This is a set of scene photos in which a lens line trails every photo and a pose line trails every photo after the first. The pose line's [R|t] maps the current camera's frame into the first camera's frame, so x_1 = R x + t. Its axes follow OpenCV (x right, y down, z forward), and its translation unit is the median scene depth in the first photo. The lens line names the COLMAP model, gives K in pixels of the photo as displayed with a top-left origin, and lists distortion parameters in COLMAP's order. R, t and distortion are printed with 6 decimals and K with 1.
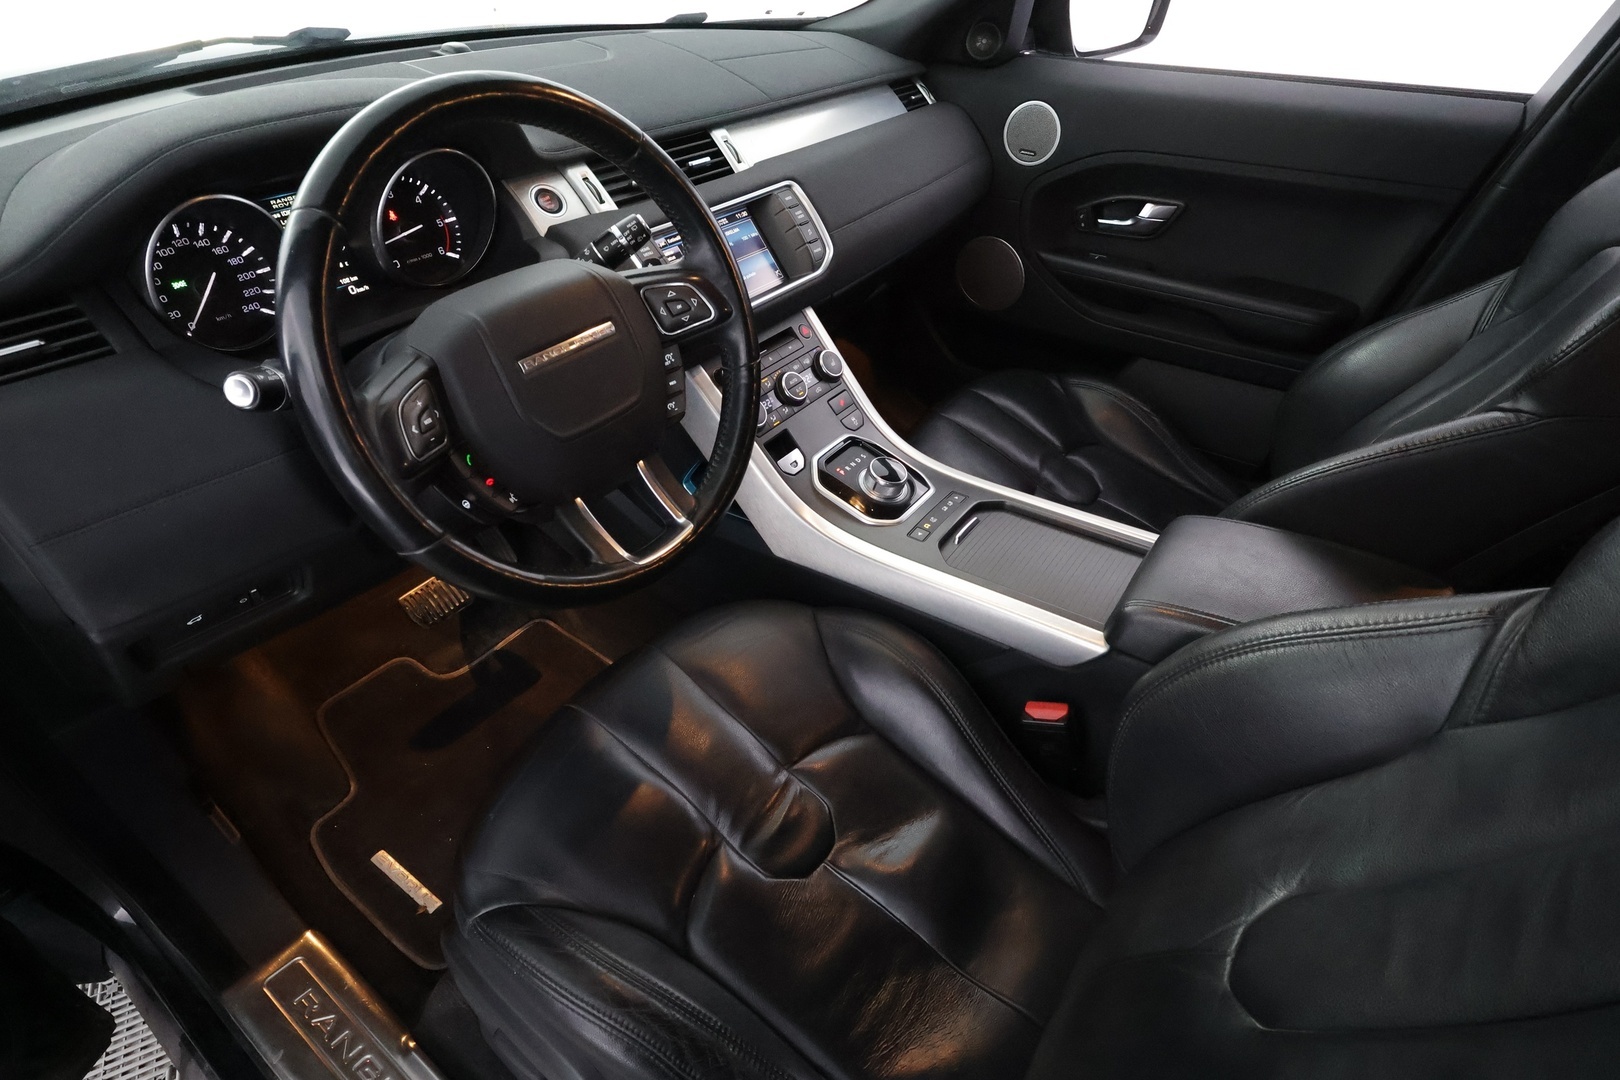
lens RADIAL K [[820.0, 0, 820.8], [0, 820.0, 534.6], [0, 0, 1]] dist [-0.000790, 0.000388]
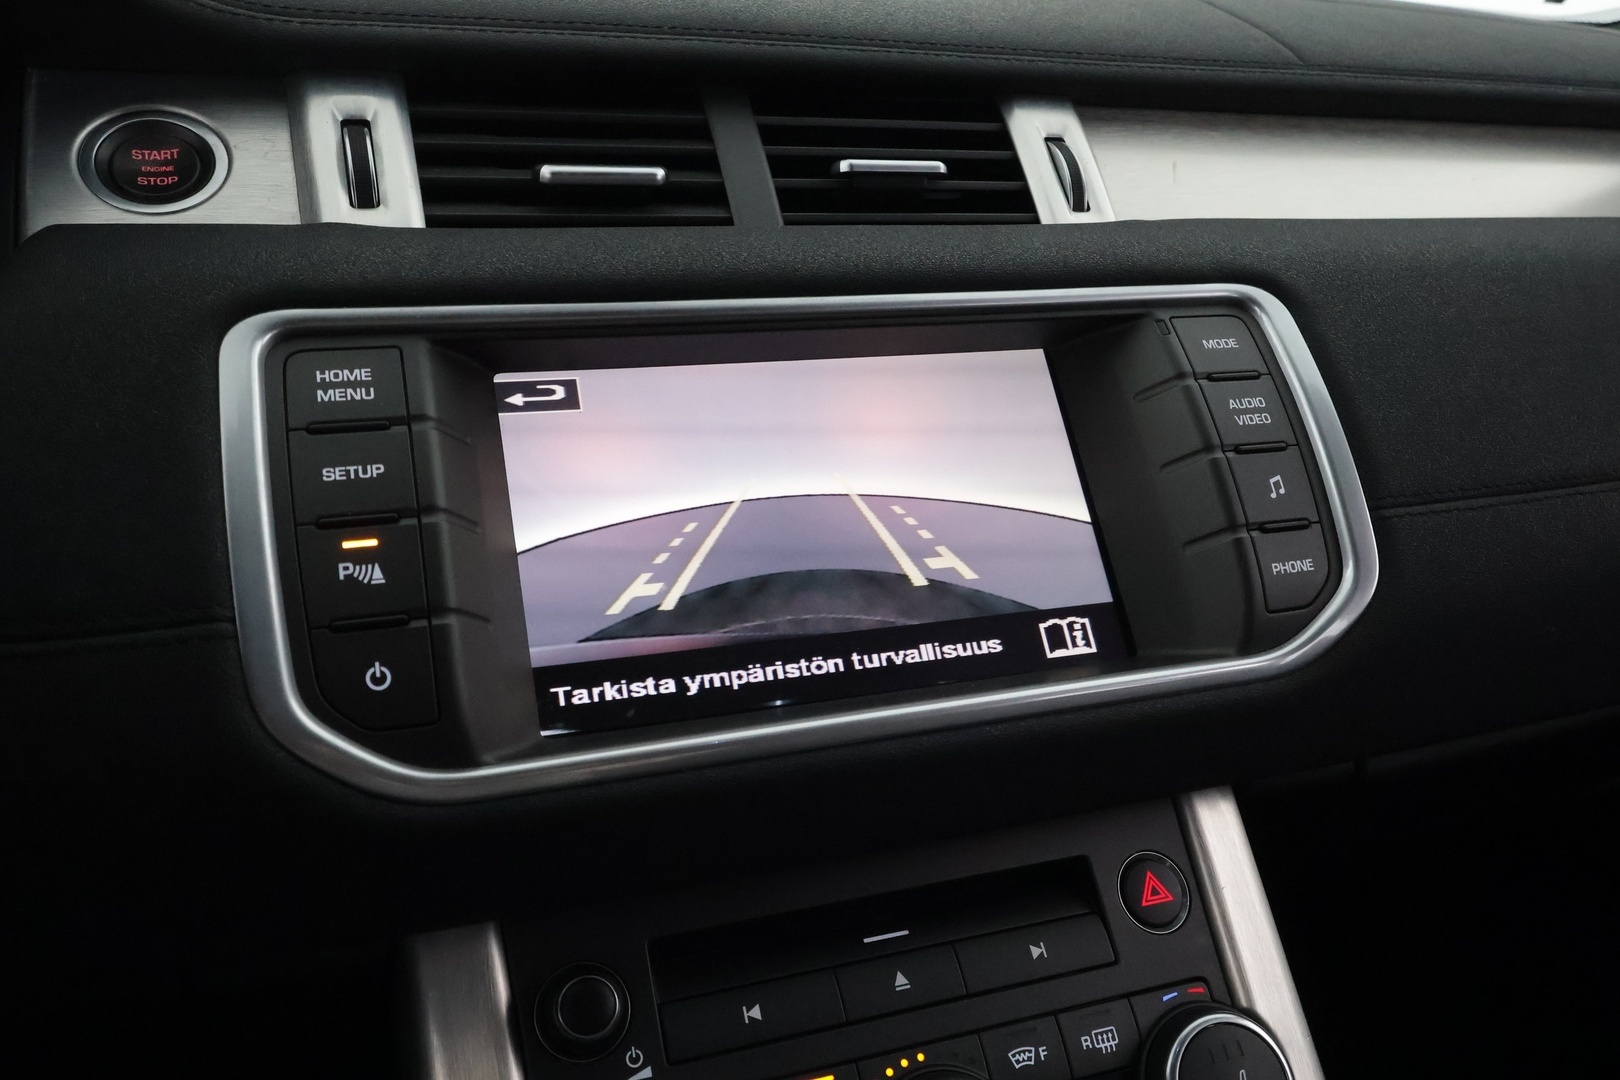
lens RADIAL K [[1277.3, 0, 819.7], [0, 1277.3, 535.4], [0, 0, 1]] dist [-0.002281, 0.007095]
pose [[0.830253, 0.193839, -0.522596, 0.070284], [-0.358326, 0.903783, -0.234048, -0.231713], [0.426946, 0.381578, 0.819826, 0.670117]]
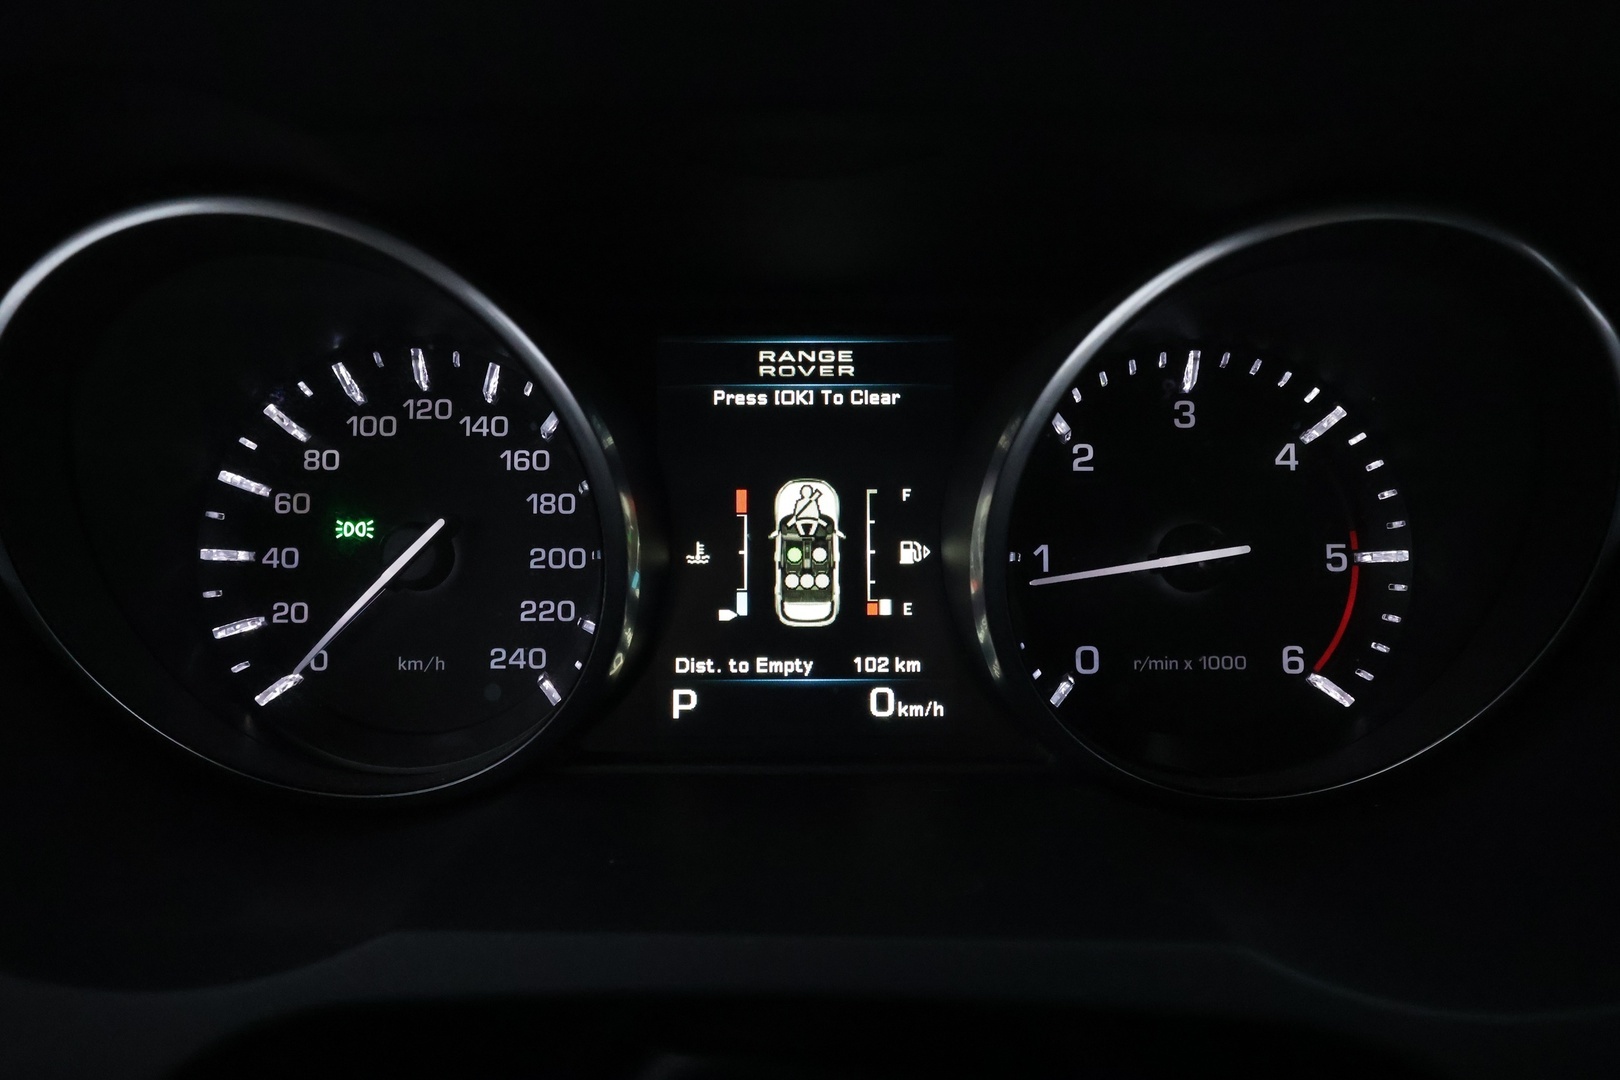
lens RADIAL K [[1277.3, 0, 818.1], [0, 1277.3, 542.1], [0, 0, 1]] dist [-0.002281, 0.007095]
pose [[0.576568, 0.198510, -0.792567, -0.215459], [-0.489801, 0.860386, -0.140818, -0.215991], [0.653960, 0.469392, 0.593302, 0.568601]]
